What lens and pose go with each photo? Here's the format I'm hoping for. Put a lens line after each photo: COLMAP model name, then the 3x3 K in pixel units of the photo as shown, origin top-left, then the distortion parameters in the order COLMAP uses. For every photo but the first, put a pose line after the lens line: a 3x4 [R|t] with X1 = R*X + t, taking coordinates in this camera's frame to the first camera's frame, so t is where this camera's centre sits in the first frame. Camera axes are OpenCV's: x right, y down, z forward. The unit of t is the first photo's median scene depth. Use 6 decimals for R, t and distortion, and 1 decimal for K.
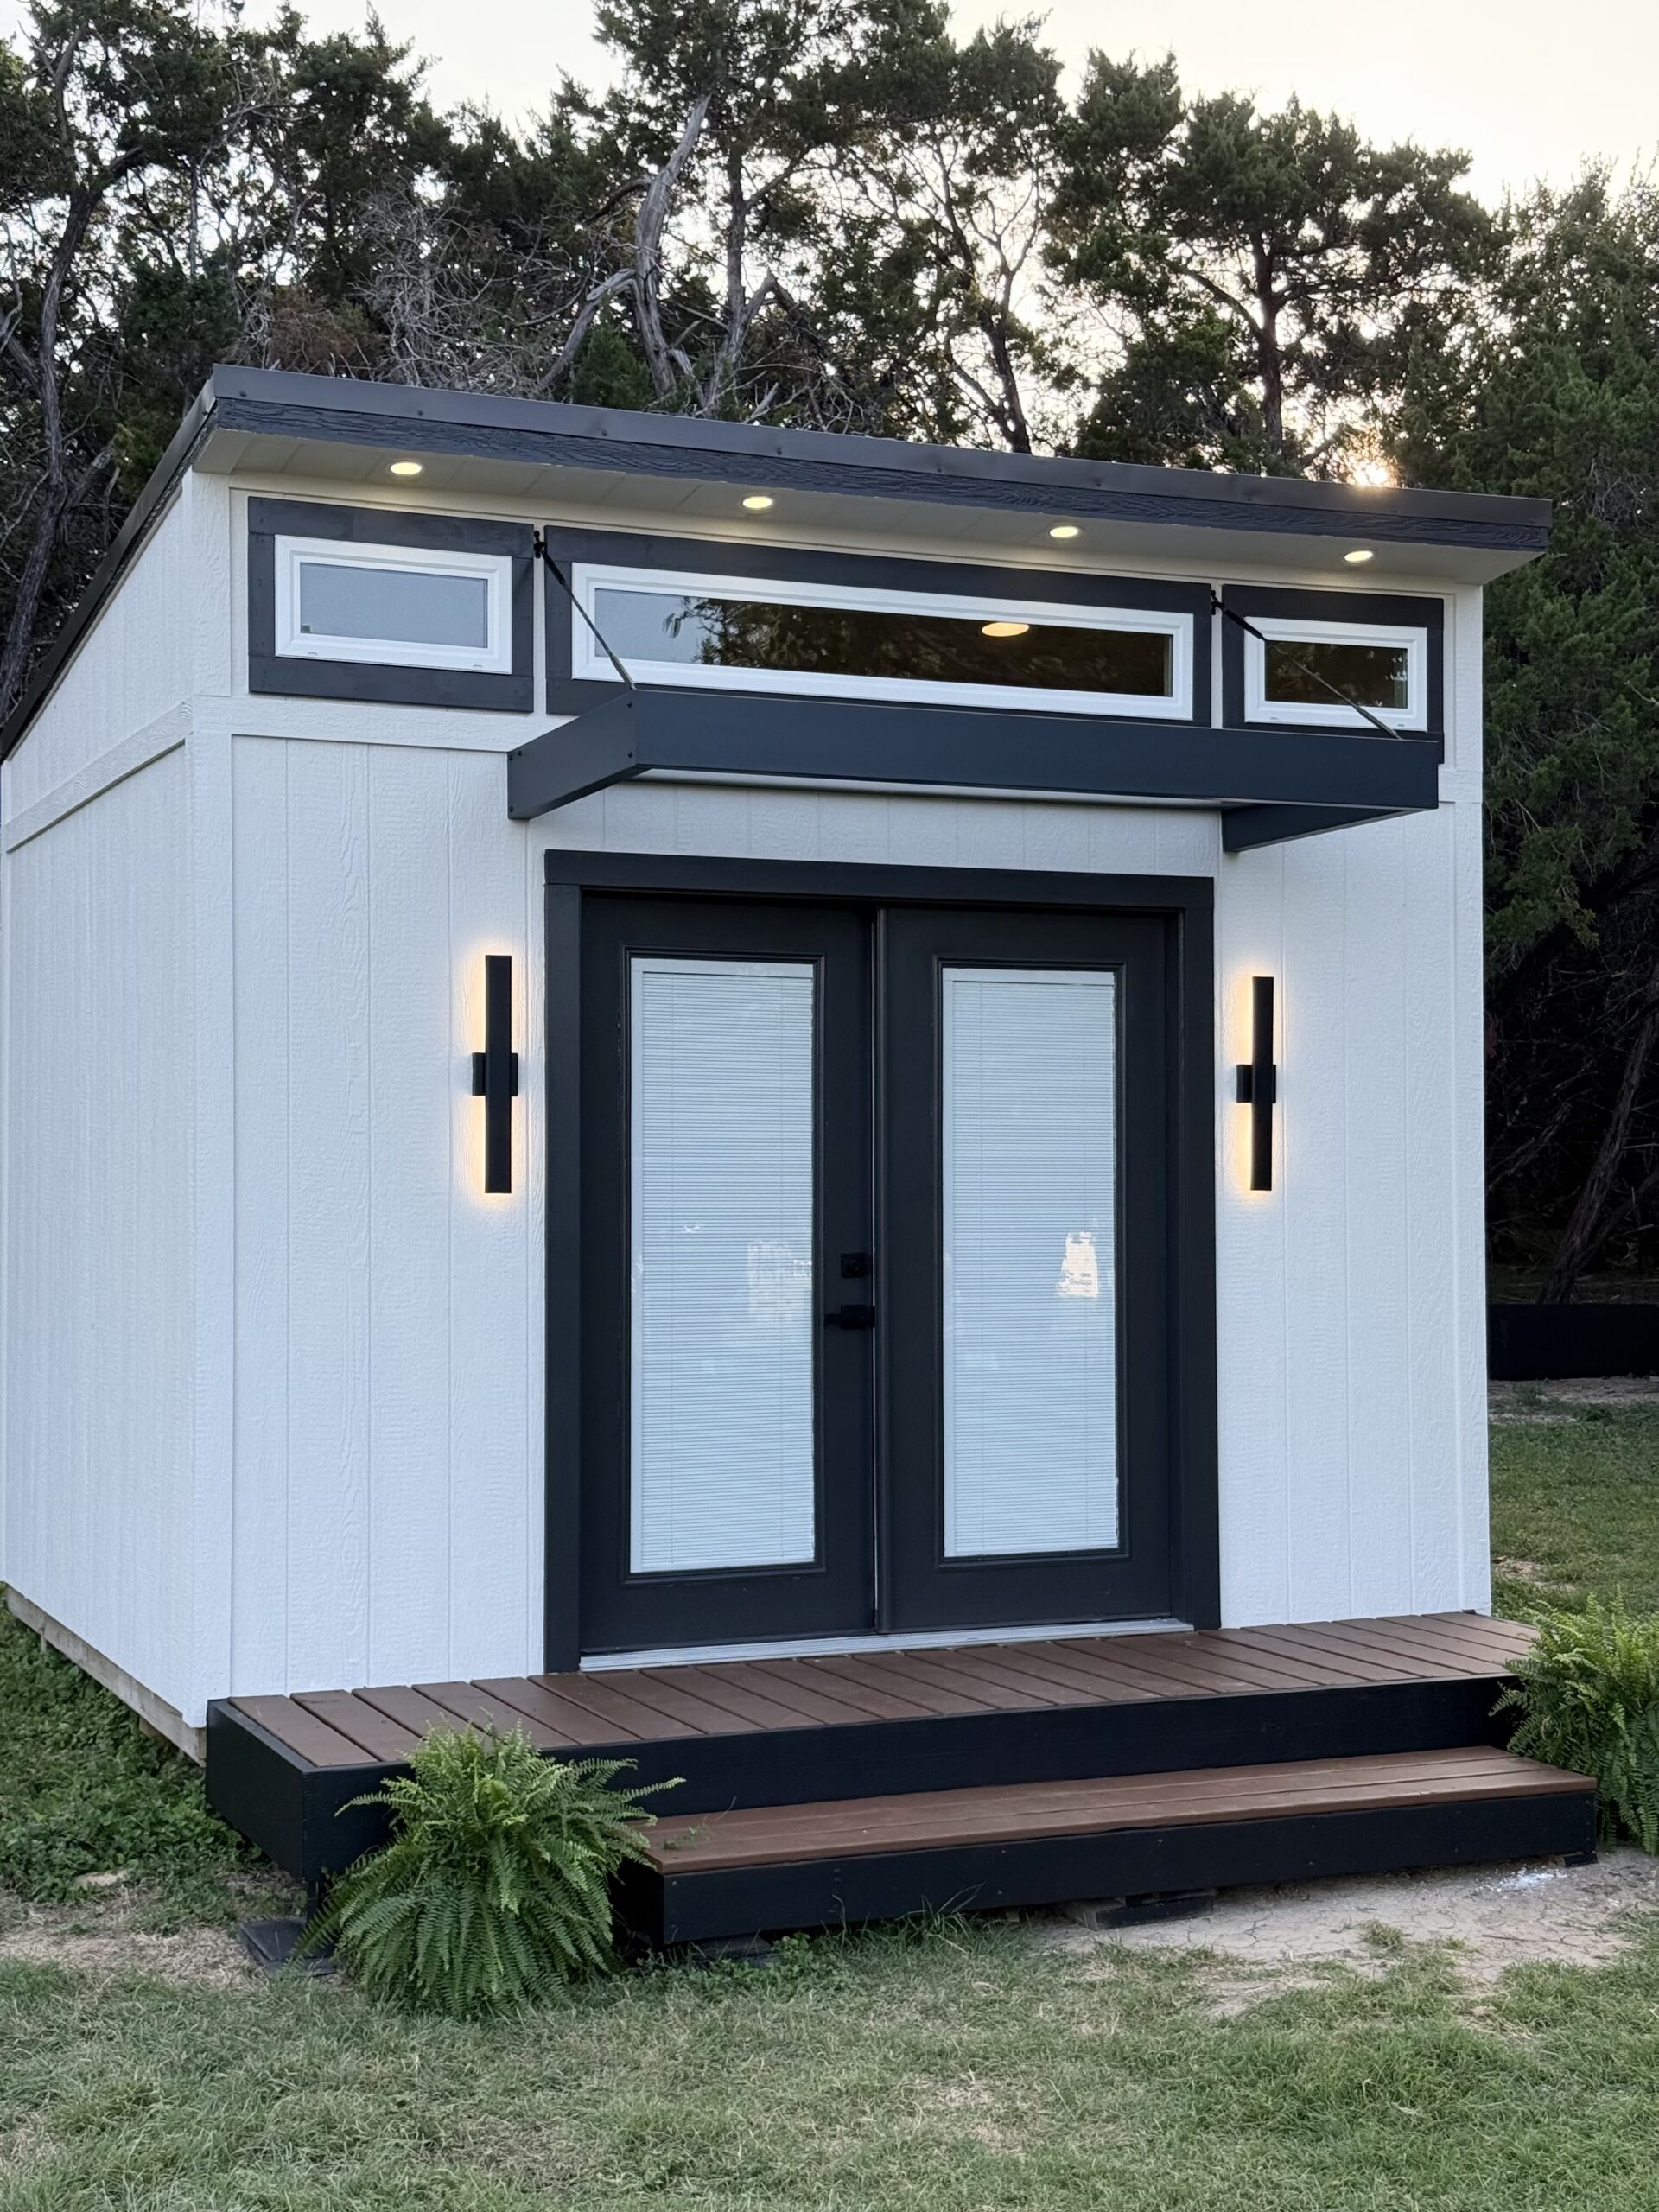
lens RADIAL K [[2904.4, 0, 829.5], [0, 2904.4, 1106.0], [0, 0, 1]] dist [0.016064, 0.019265]
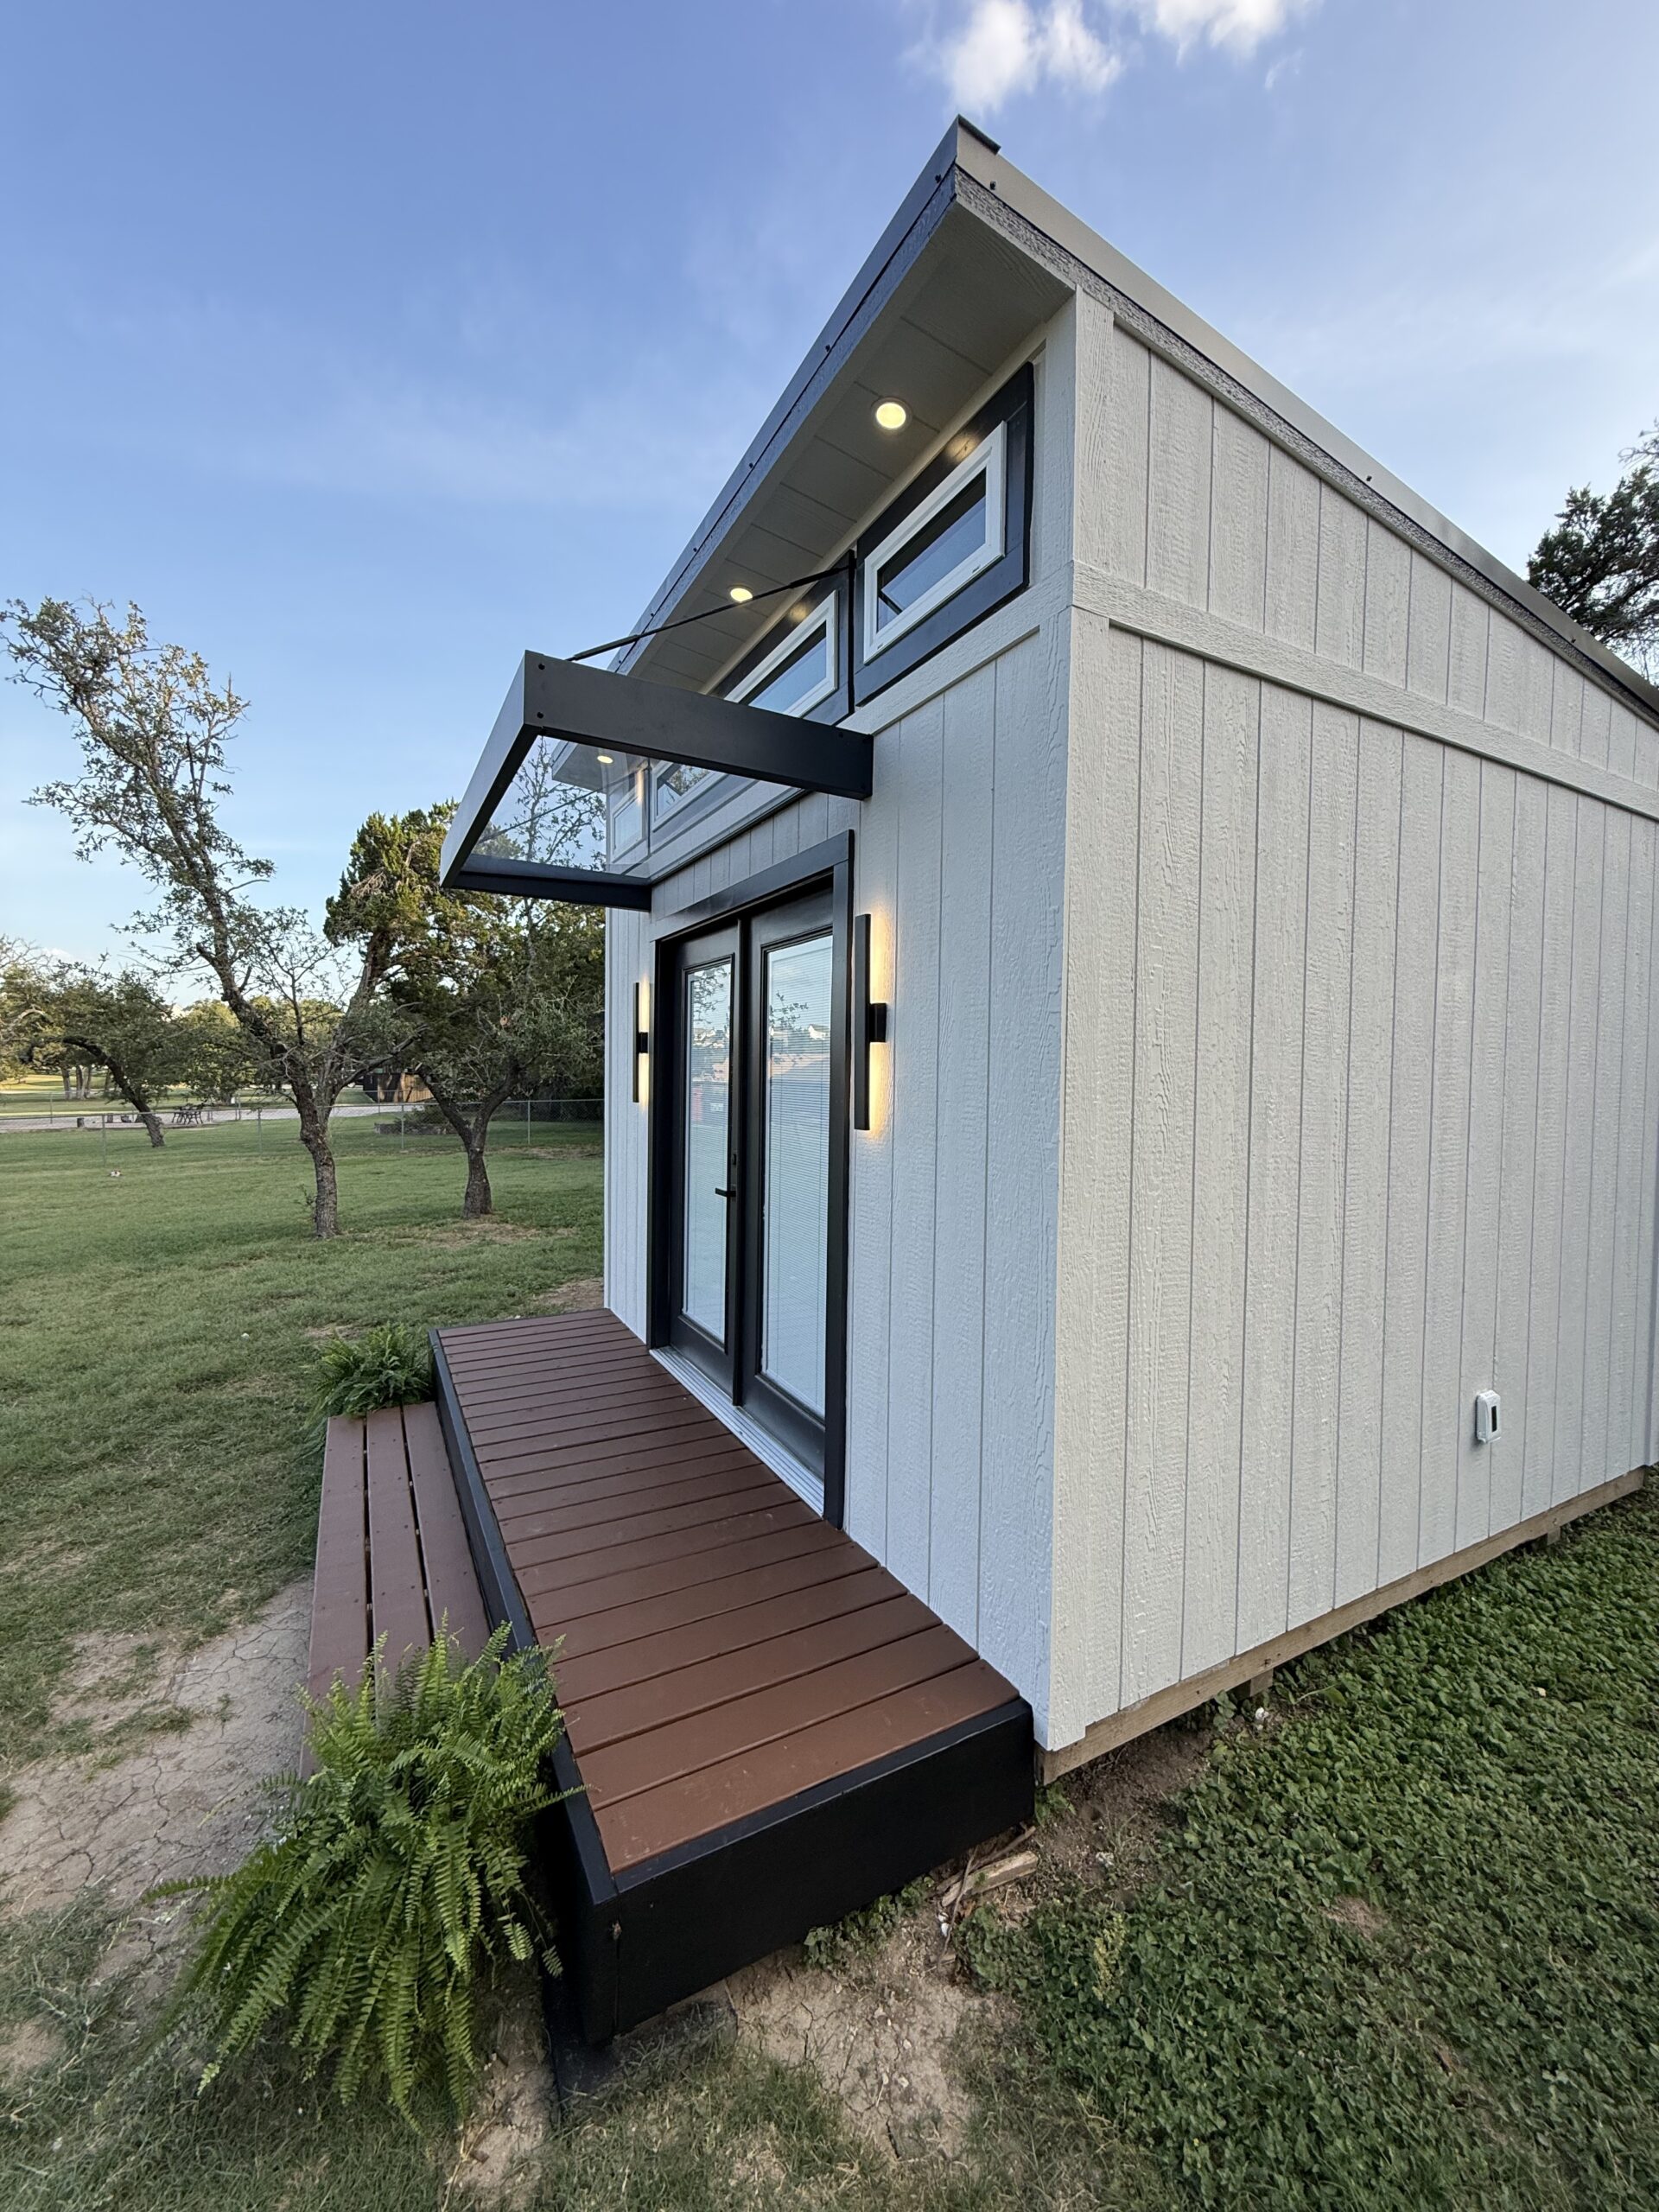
lens RADIAL K [[881.0, 0, 831.1], [0, 881.0, 1100.9], [0, 0, 1]] dist [-0.001066, 0.000176]
pose [[0.099209, 0.030953, -0.994585, 0.497943], [-0.000726, 0.999518, 0.031034, 0.010135], [0.995066, -0.002357, 0.099183, 1.067551]]
